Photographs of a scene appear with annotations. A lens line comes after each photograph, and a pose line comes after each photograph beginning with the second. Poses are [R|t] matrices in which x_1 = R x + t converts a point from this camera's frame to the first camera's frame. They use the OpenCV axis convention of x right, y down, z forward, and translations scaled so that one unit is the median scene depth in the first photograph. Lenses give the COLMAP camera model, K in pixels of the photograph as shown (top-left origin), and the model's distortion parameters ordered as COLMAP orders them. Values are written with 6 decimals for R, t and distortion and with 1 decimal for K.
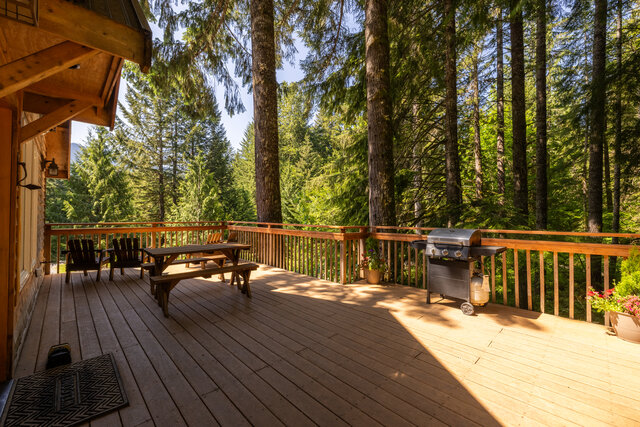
lens RADIAL K [[267.2, 0, 316.4], [0, 267.2, 210.8], [0, 0, 1]] dist [-0.005018, -0.000284]
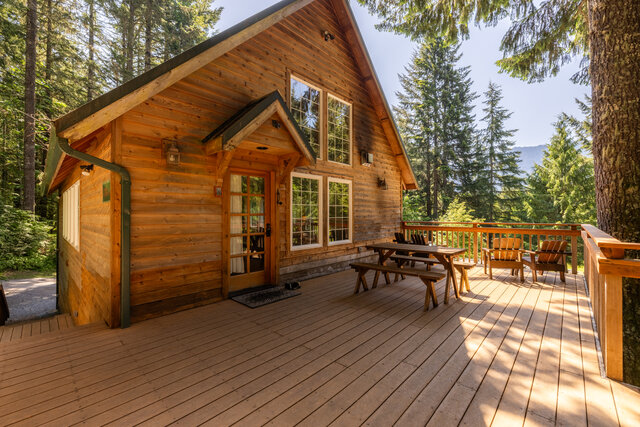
lens RADIAL K [[267.2, 0, 316.7], [0, 267.2, 213.7], [0, 0, 1]] dist [-0.005018, -0.000284]
pose [[0.058629, -0.002270, -0.998277, 0.139981], [0.014208, 0.999898, -0.001439, 0.002147], [0.998179, -0.014099, 0.058656, 0.143092]]
